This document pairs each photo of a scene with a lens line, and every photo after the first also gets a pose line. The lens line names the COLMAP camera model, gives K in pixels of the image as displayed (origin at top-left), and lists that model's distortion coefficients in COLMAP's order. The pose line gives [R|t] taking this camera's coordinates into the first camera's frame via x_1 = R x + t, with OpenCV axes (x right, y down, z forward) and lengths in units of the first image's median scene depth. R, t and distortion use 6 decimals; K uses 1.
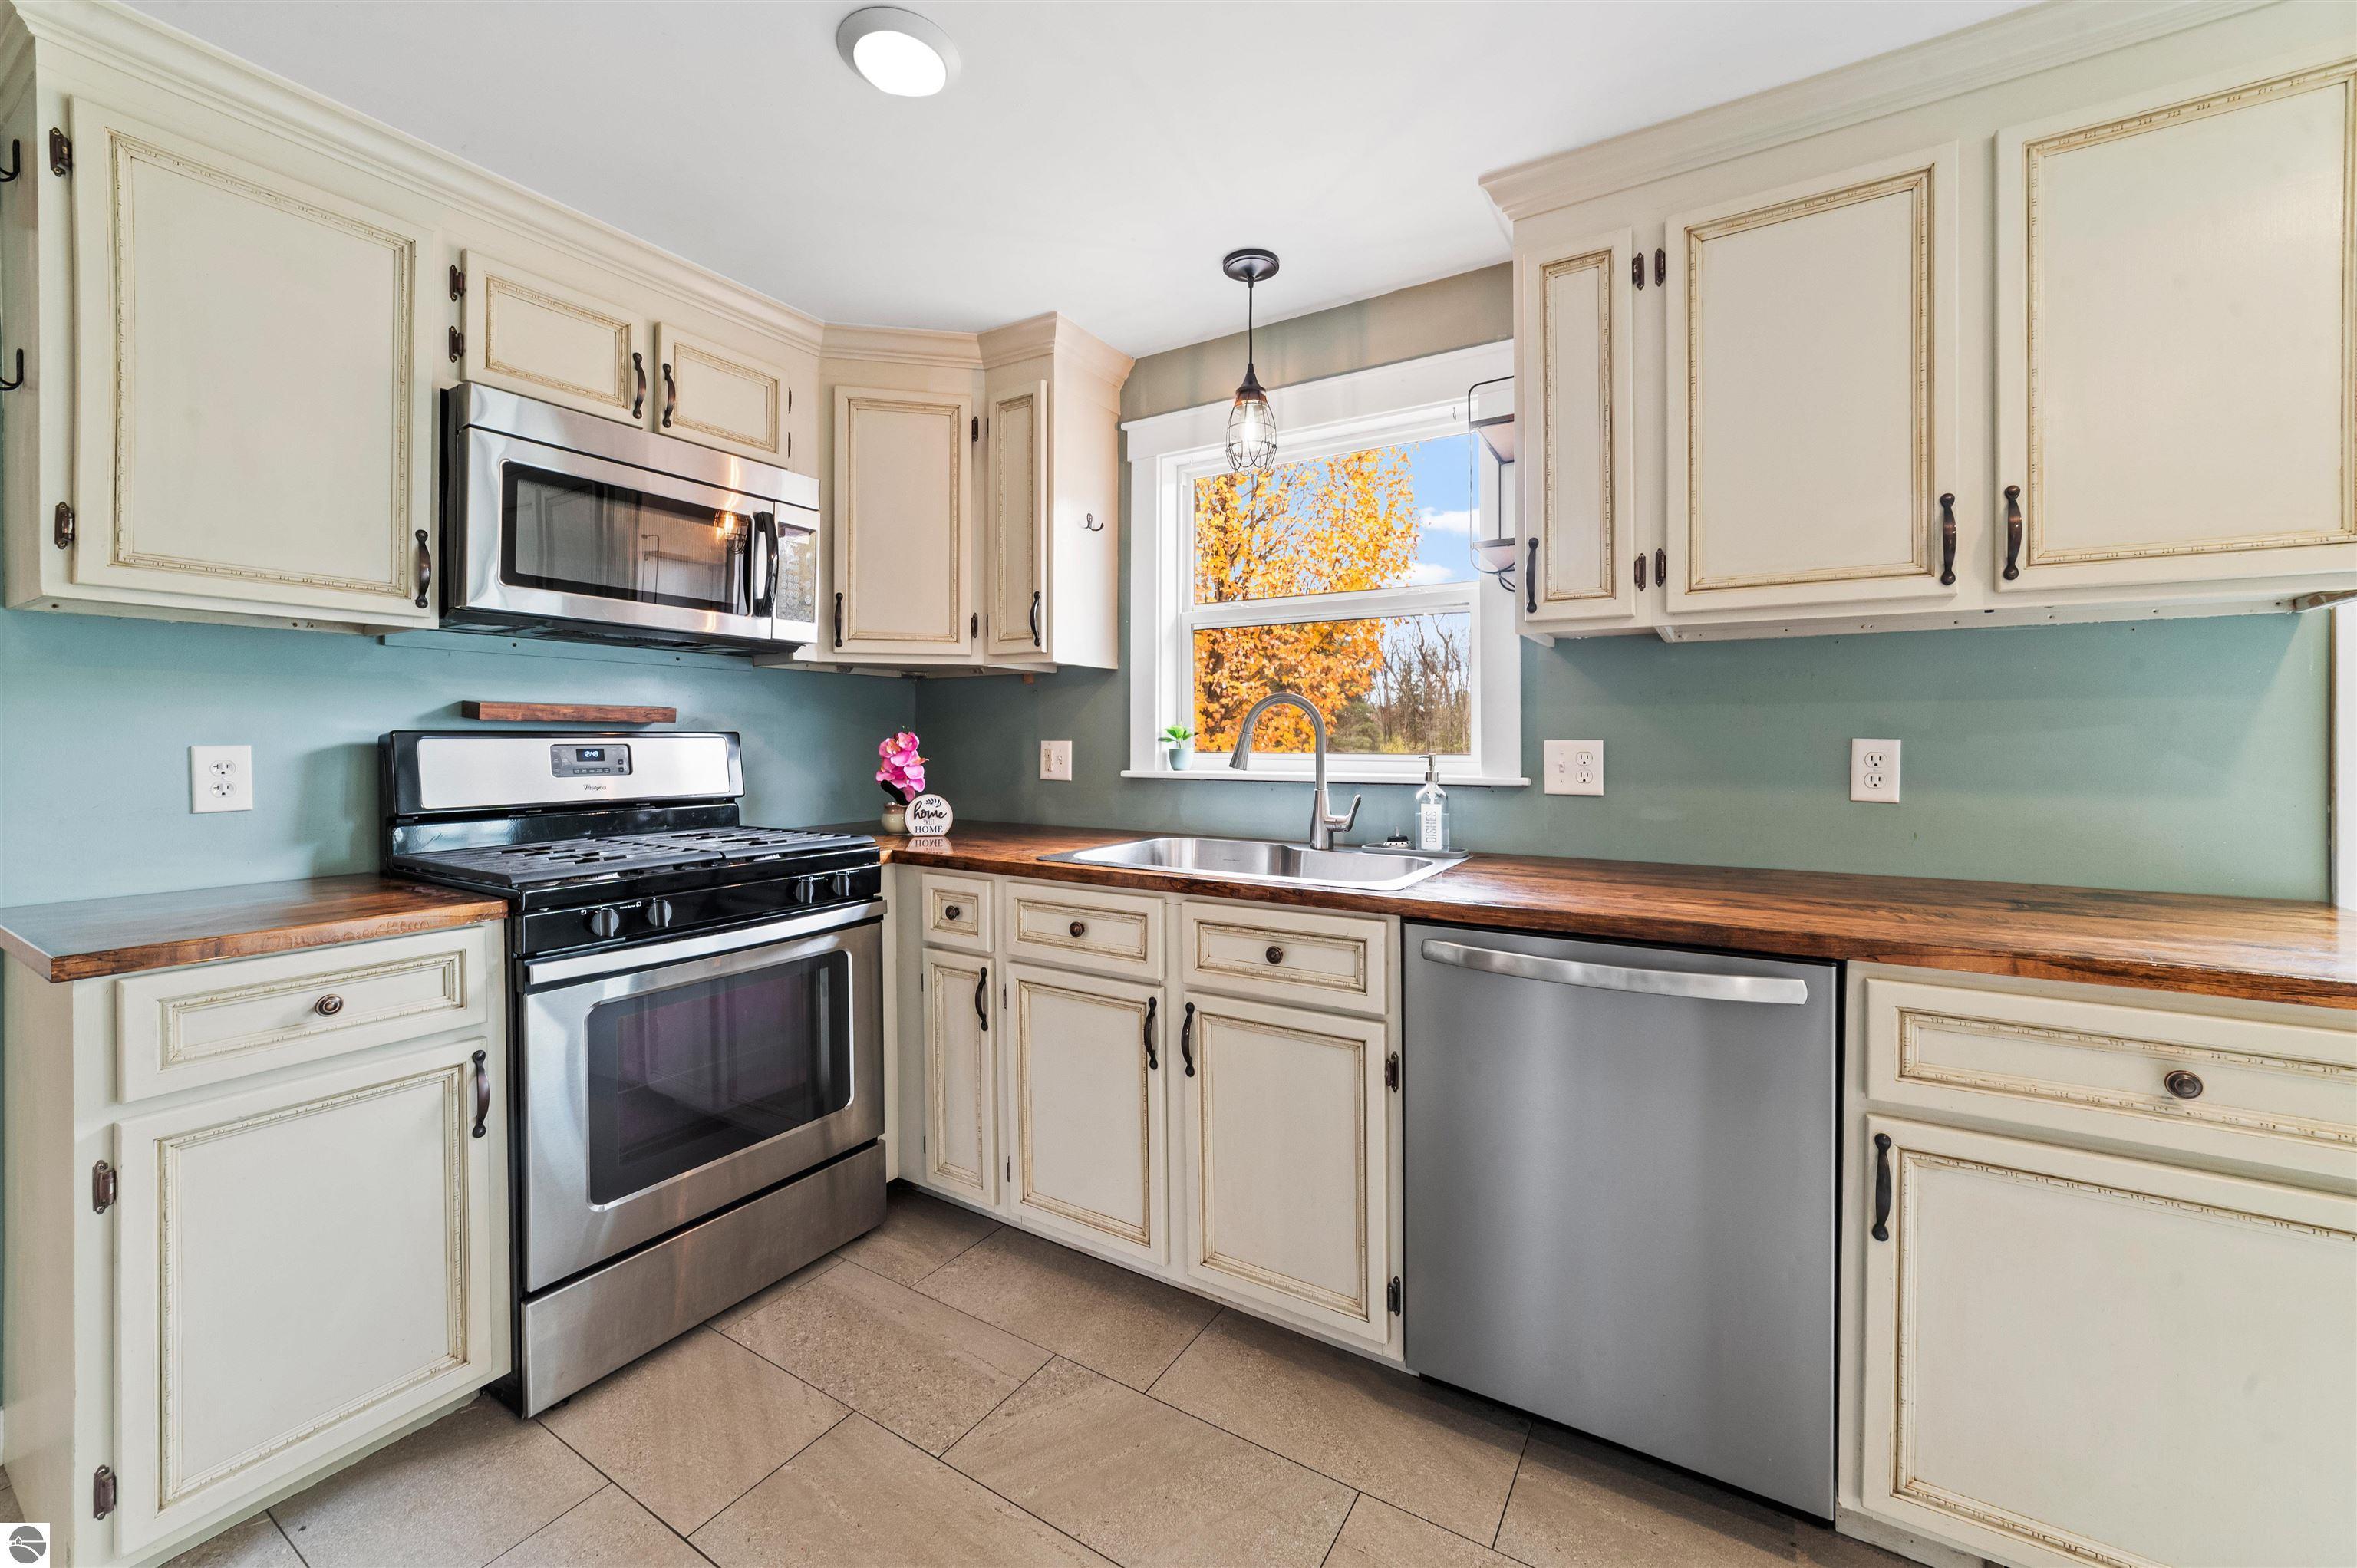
lens RADIAL K [[919.7, 0, 1181.5], [0, 919.7, 743.1], [0, 0, 1]] dist [-0.022644, 0.006425]
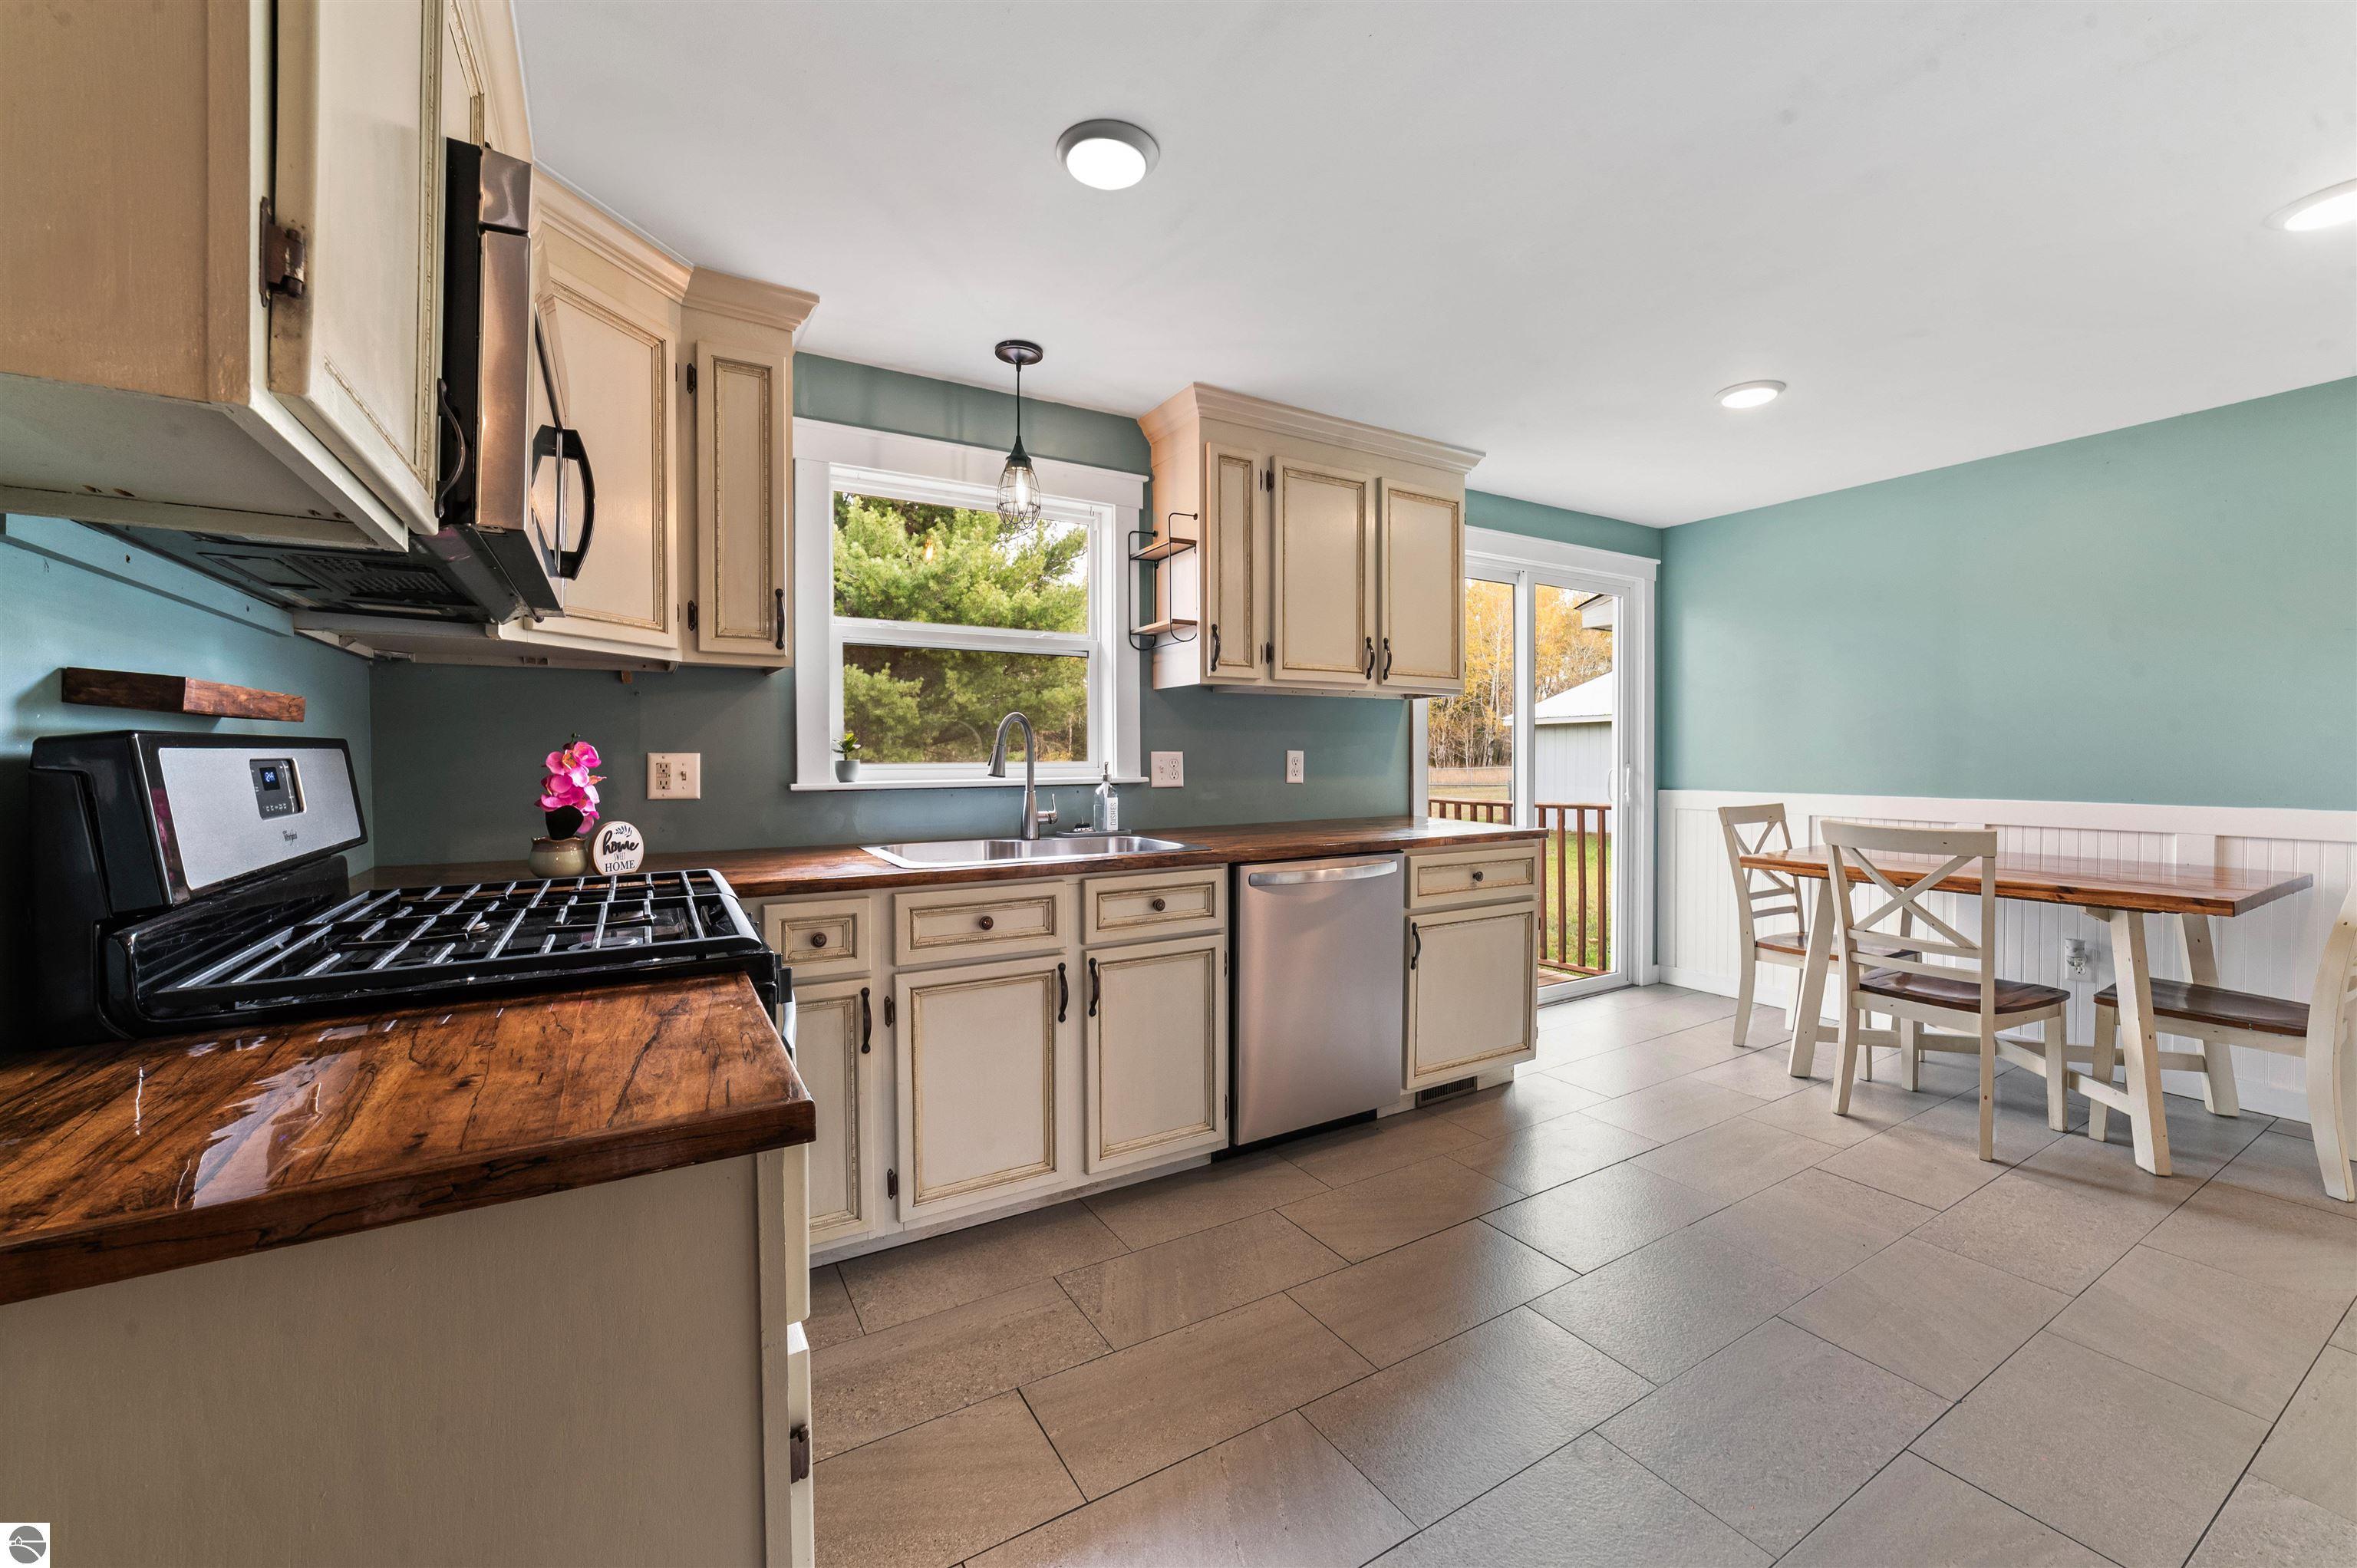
lens RADIAL K [[919.7, 0, 1157.2], [0, 919.7, 774.5], [0, 0, 1]] dist [-0.022644, 0.006425]
pose [[0.477569, -0.022987, 0.878294, -0.920275], [0.003886, 0.999703, 0.024052, -0.001669], [-0.878586, -0.008073, 0.477516, 0.274688]]
